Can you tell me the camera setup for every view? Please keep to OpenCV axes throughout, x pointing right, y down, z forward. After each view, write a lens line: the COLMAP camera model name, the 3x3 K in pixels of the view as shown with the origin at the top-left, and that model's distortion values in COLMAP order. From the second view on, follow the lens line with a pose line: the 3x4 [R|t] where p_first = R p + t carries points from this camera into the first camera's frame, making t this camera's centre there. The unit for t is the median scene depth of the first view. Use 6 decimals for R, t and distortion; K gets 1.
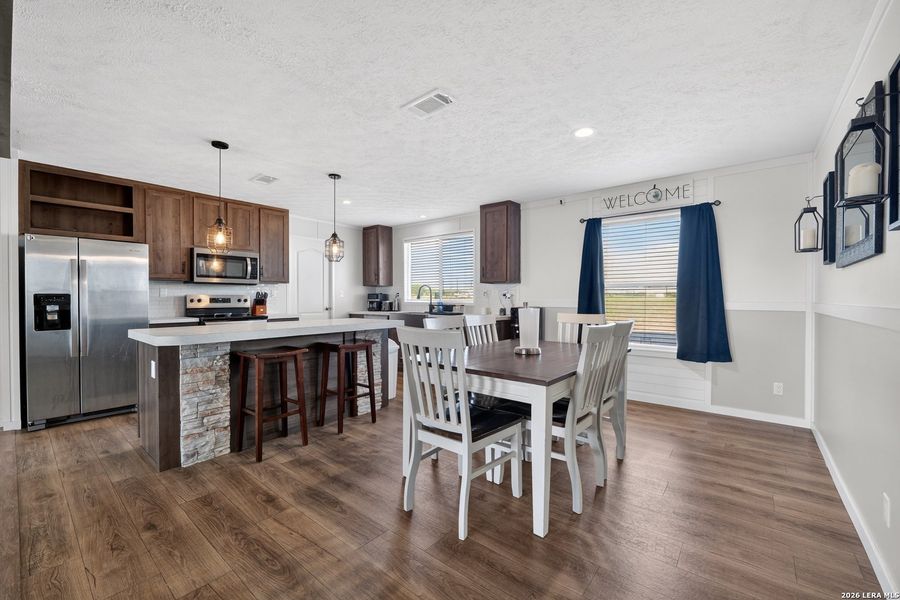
lens RADIAL K [[368.1, 0, 441.3], [0, 368.1, 301.7], [0, 0, 1]] dist [-0.003376, 0.000989]
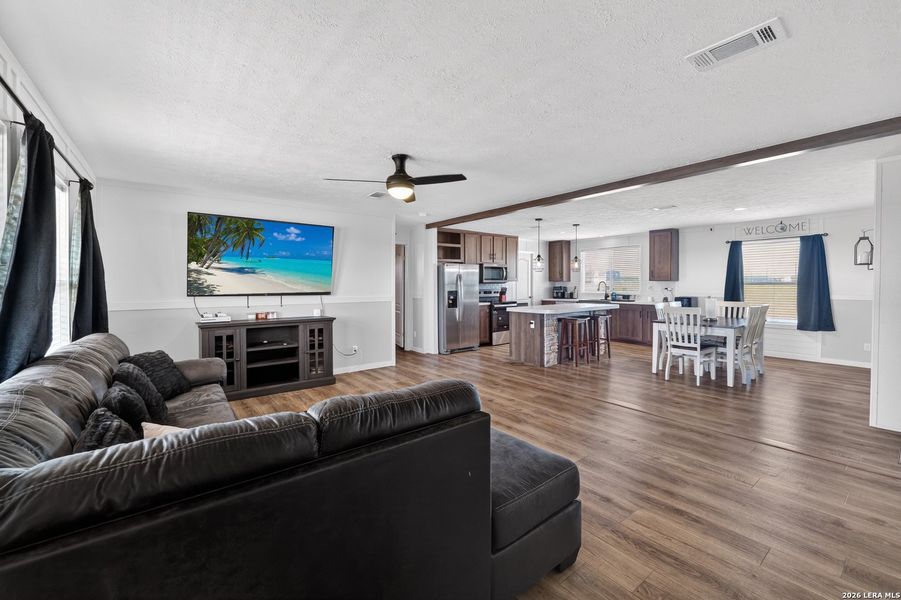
lens RADIAL K [[368.5, 0, 446.6], [0, 368.5, 287.8], [0, 0, 1]] dist [-0.003376, 0.000989]
pose [[0.978304, -0.003398, -0.207146, -0.531631], [0.003481, 0.999994, 0.000036, -0.032230], [0.207145, -0.000757, 0.978310, -0.896576]]
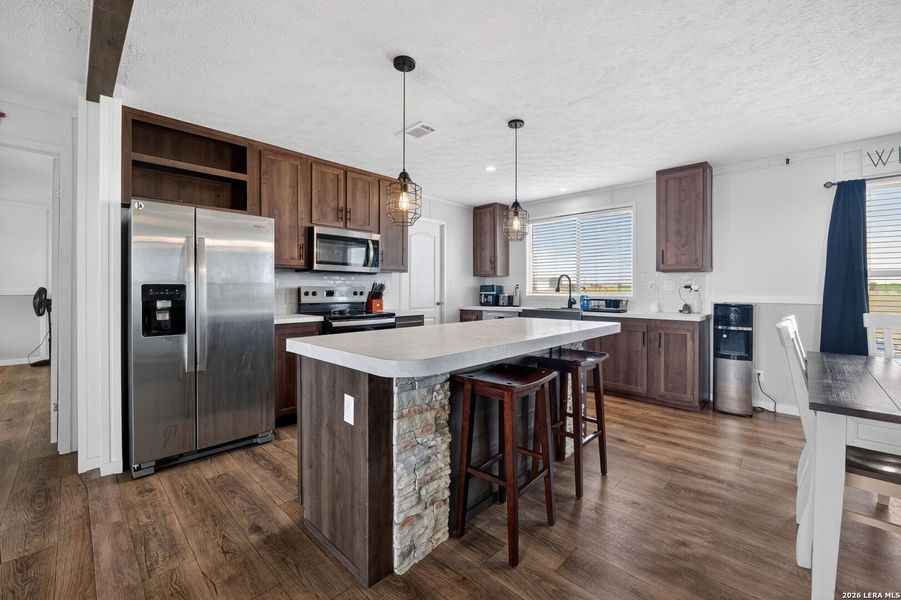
lens RADIAL K [[368.5, 0, 446.4], [0, 368.5, 290.8], [0, 0, 1]] dist [-0.003376, 0.000989]
pose [[0.997592, 0.001498, -0.069341, -0.373094], [-0.002072, 0.999964, -0.008205, -0.003524], [0.069327, 0.008329, 0.997559, 0.260328]]
